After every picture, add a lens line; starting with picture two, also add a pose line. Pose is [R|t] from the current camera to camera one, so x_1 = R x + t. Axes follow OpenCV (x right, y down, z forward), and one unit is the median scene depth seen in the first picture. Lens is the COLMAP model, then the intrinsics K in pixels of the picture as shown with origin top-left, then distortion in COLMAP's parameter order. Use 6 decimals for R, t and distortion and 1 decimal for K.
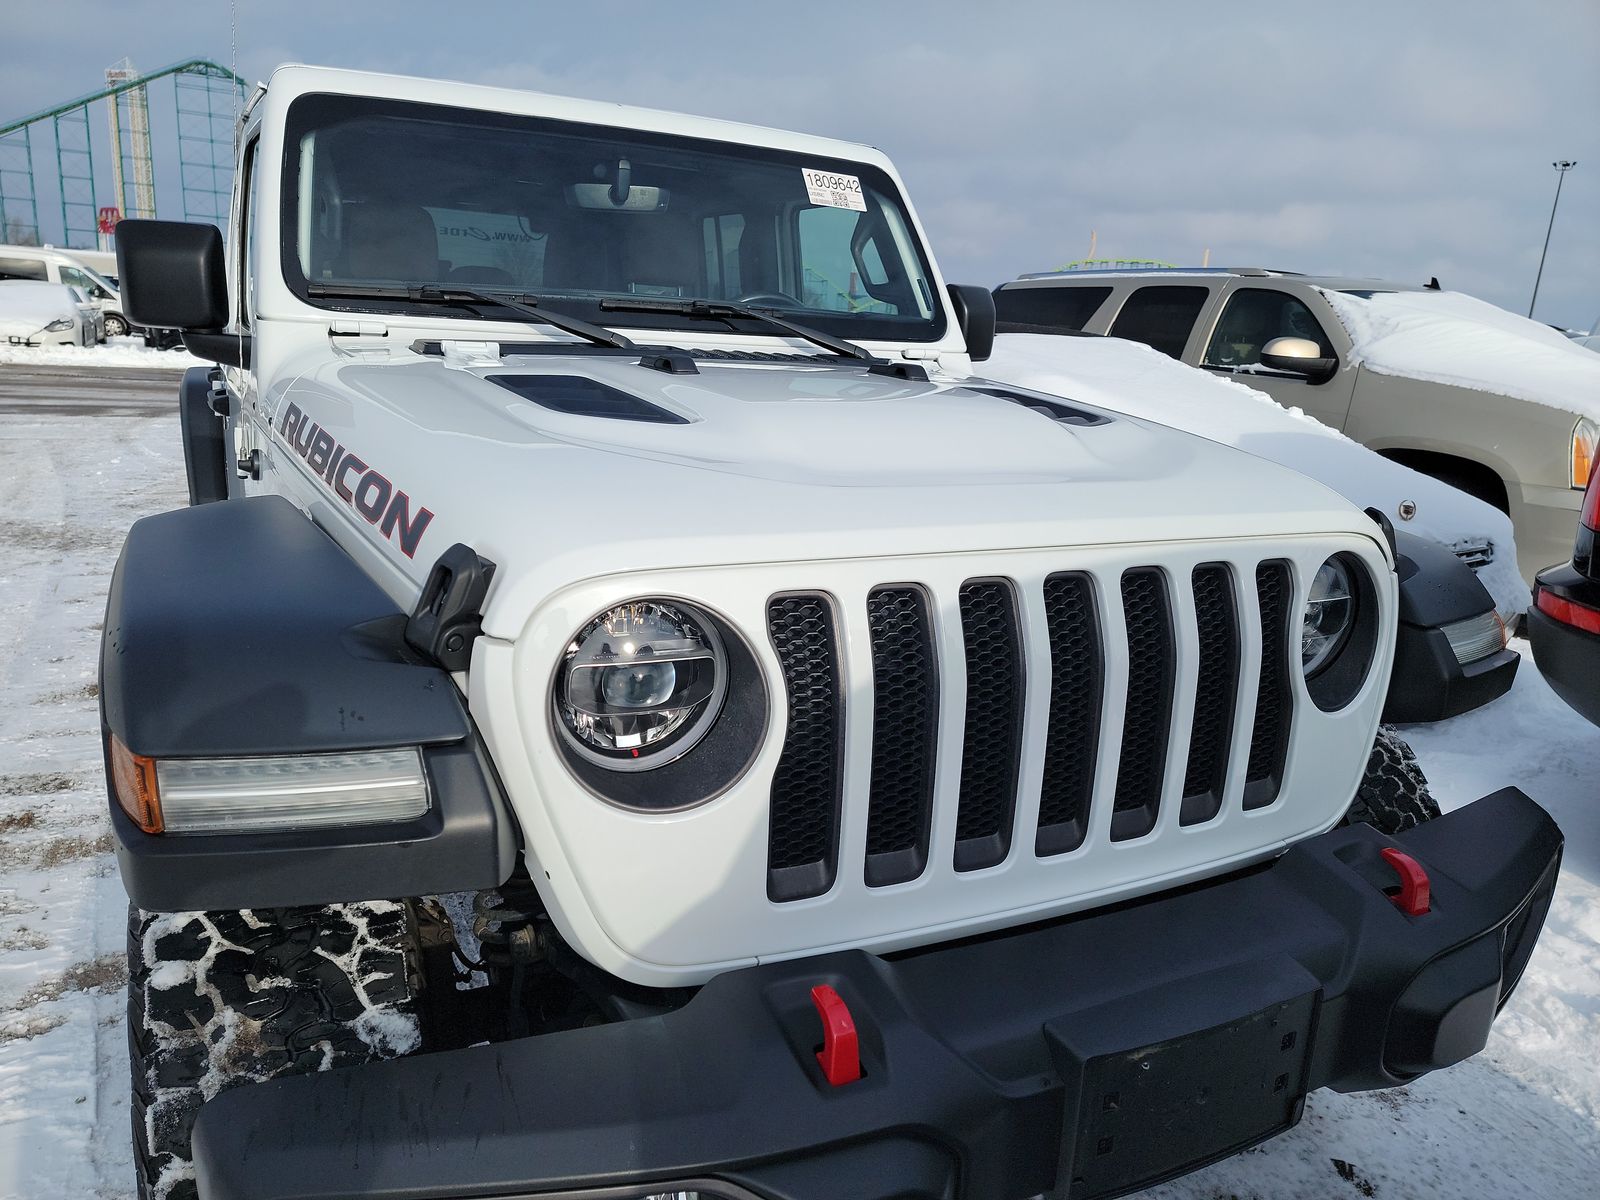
lens RADIAL K [[1120.3, 0, 808.8], [0, 1120.3, 603.2], [0, 0, 1]] dist [0.083433, -0.055736]
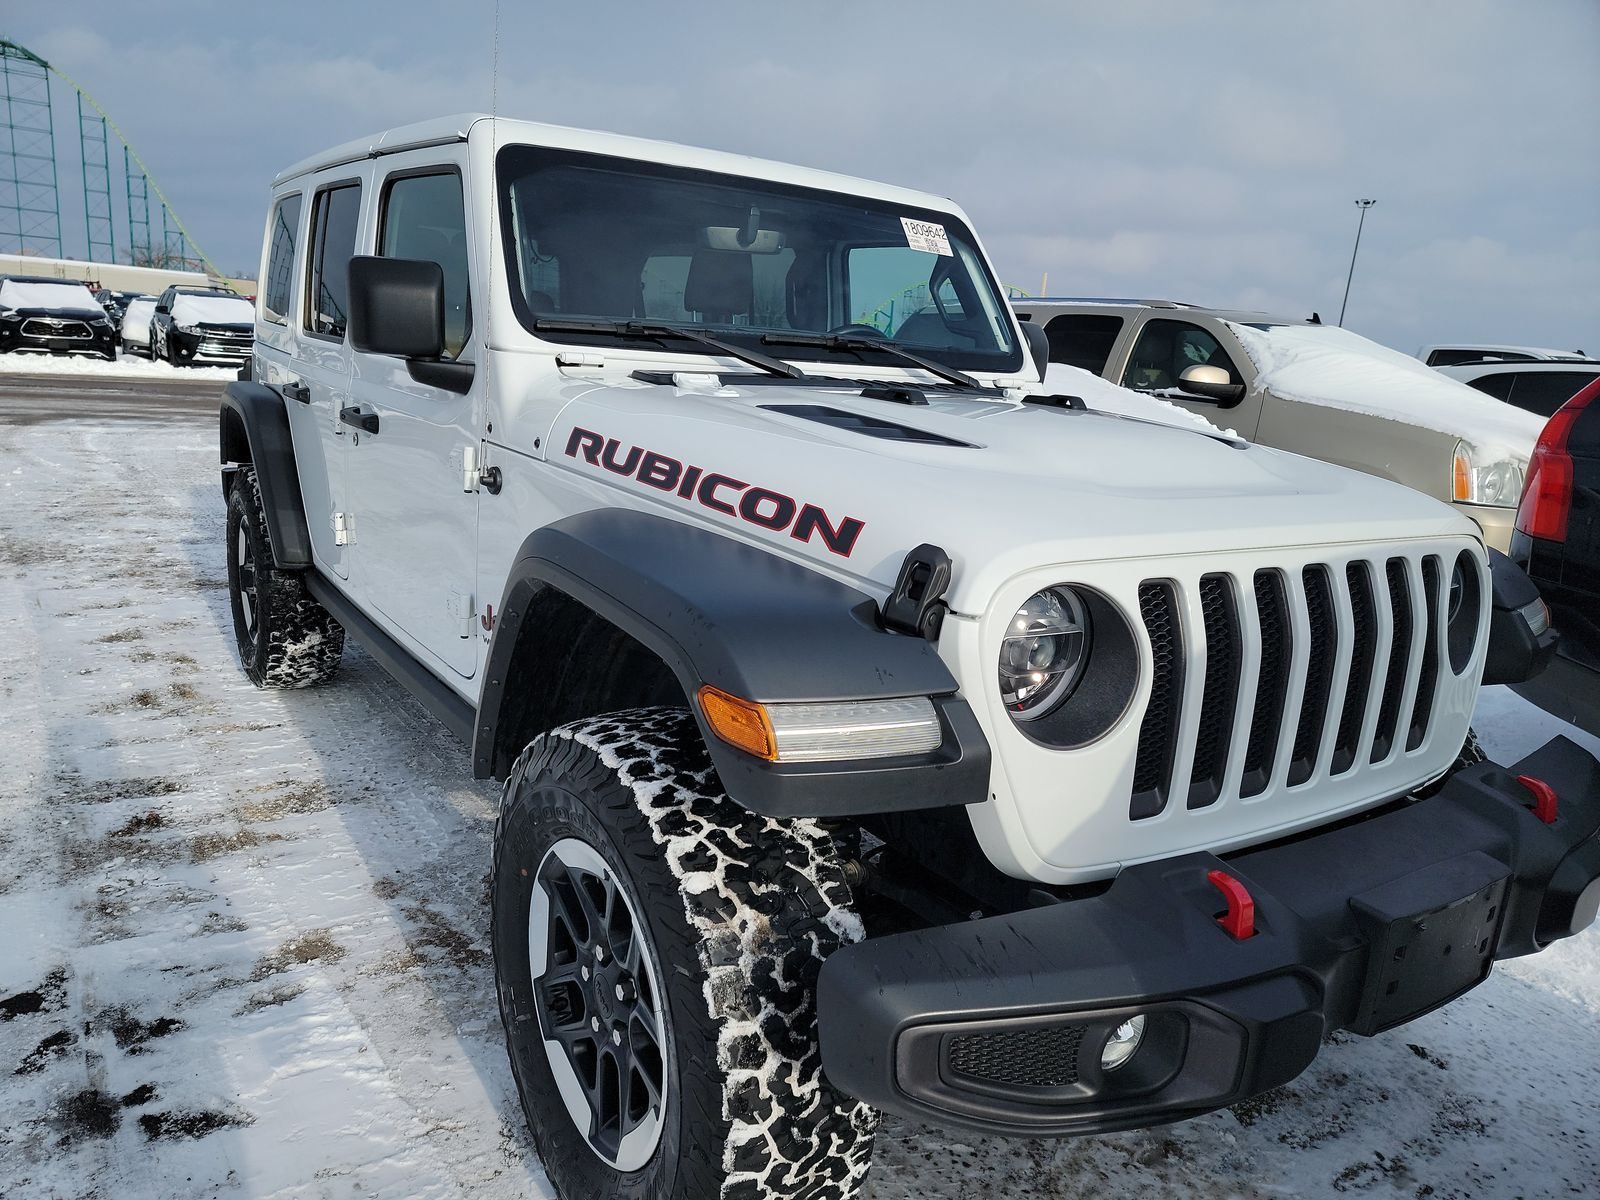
lens RADIAL K [[1120.3, 0, 801.7], [0, 1120.3, 616.4], [0, 0, 1]] dist [0.083433, -0.055736]
pose [[0.992584, -0.011551, 0.121012, -0.327412], [0.011581, 0.999933, 0.000461, 0.015810], [-0.121009, 0.000944, 0.992651, -0.142751]]
